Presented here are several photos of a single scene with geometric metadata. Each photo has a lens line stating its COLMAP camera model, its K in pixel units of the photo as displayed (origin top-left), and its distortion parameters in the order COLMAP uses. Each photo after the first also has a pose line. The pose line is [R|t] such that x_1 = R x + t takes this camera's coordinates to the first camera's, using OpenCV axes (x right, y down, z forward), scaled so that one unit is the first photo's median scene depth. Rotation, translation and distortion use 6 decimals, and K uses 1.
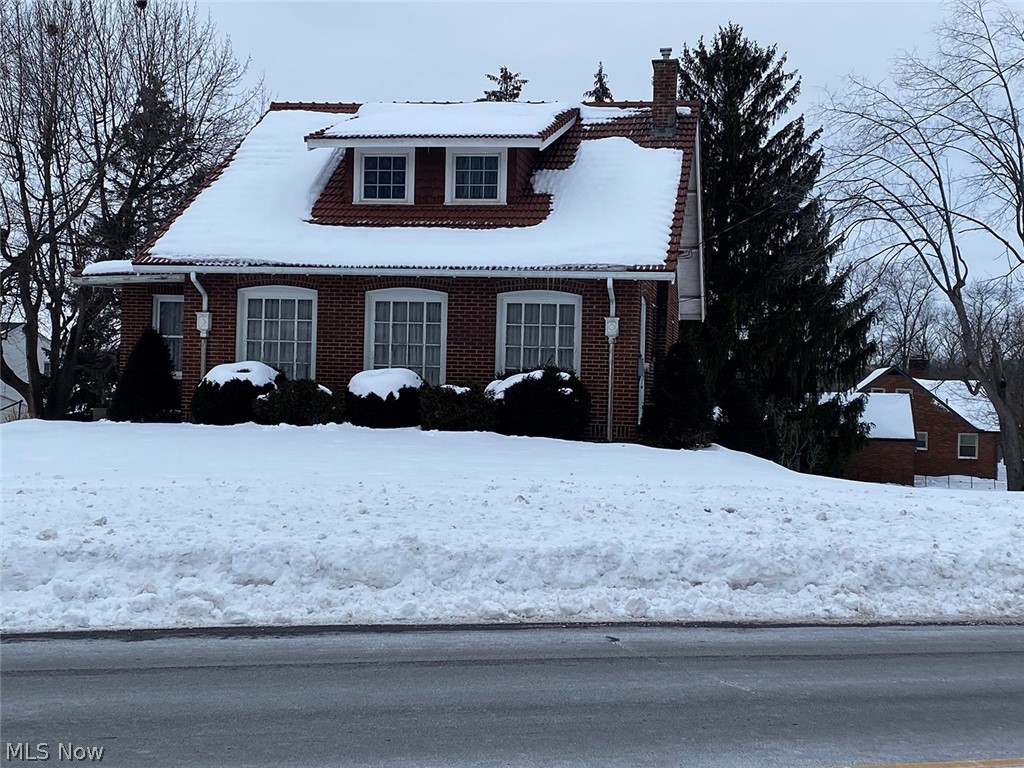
lens RADIAL K [[1407.7, 0, 512.0], [0, 1407.7, 384.0], [0, 0, 1]] dist [0.131315, -0.074180]
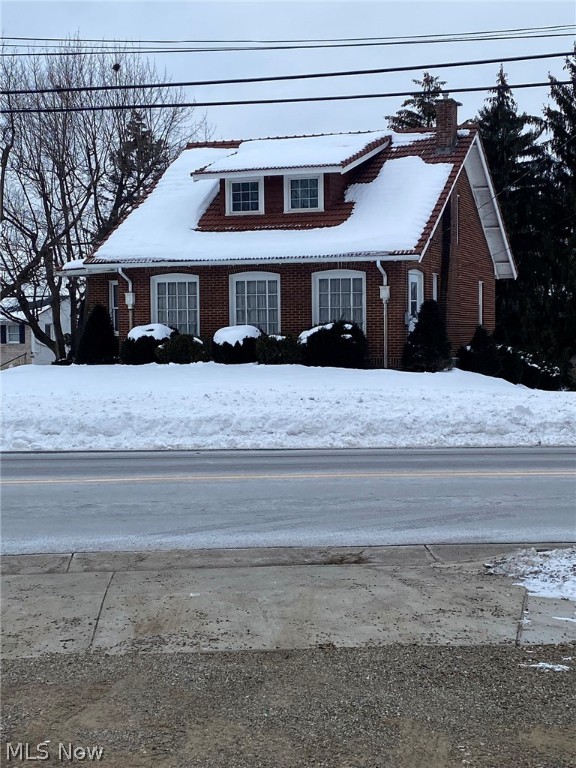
lens RADIAL K [[1219.4, 0, 288.0], [0, 1219.4, 384.0], [0, 0, 1]] dist [0.167634, -0.123112]
pose [[0.983286, -0.027186, -0.180026, 0.196786], [0.035073, 0.998553, 0.040772, 0.000327], [0.178657, -0.046405, 0.982816, -0.295700]]
